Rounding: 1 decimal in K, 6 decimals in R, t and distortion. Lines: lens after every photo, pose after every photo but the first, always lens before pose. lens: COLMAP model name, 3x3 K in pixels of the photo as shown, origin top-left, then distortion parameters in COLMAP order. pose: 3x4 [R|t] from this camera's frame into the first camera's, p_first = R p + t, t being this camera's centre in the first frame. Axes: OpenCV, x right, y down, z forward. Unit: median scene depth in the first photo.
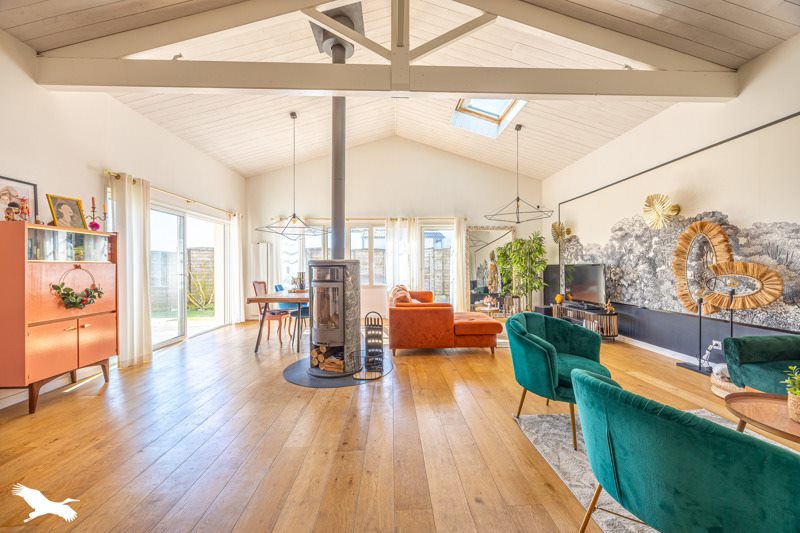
lens RADIAL K [[305.7, 0, 410.8], [0, 305.7, 267.2], [0, 0, 1]] dist [0.000804, -0.000101]
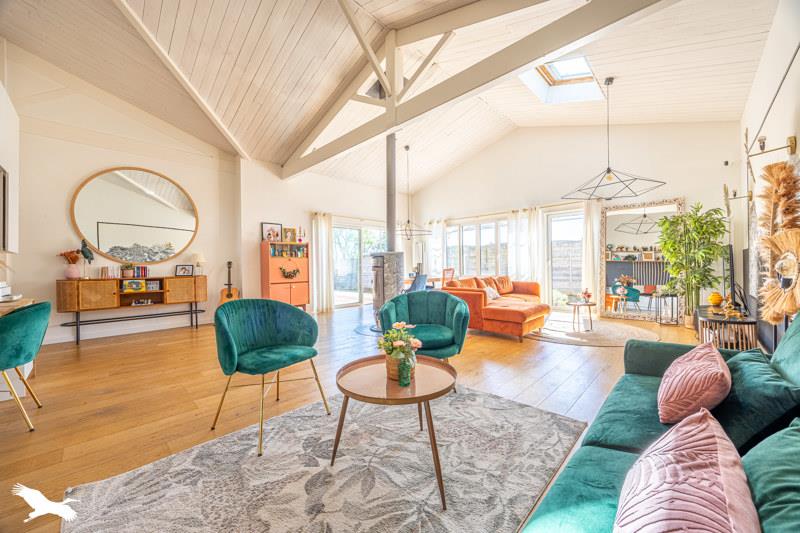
lens RADIAL K [[305.7, 0, 410.8], [0, 305.7, 267.2], [0, 0, 1]] dist [0.000804, -0.000101]
pose [[0.692815, -0.001752, -0.721114, 0.883937], [0.009284, 0.999936, 0.006490, 0.037678], [0.721056, -0.011191, 0.692786, 0.088257]]
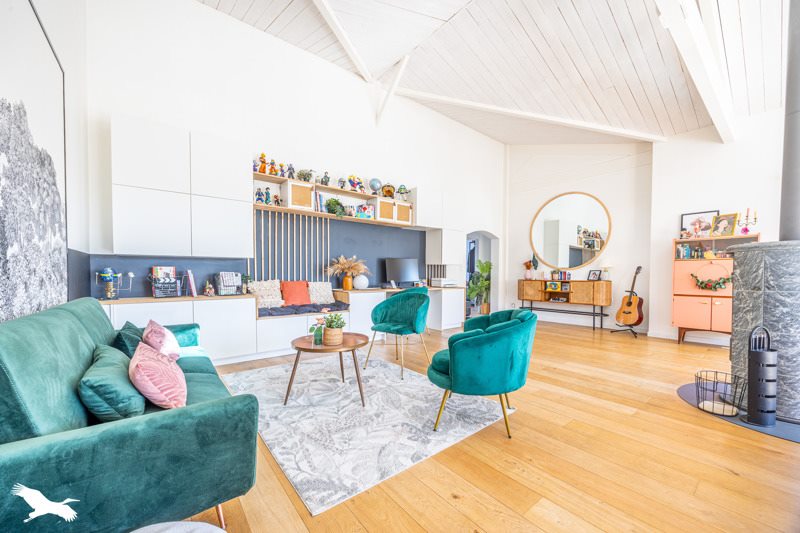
lens RADIAL K [[307.3, 0, 397.9], [0, 307.3, 279.6], [0, 0, 1]] dist [0.000336, -0.000041]
pose [[-0.822603, 0.014673, -0.568426, 0.822833], [0.002529, 0.999752, 0.022147, 0.036198], [0.568610, 0.016781, -0.822436, 1.105269]]
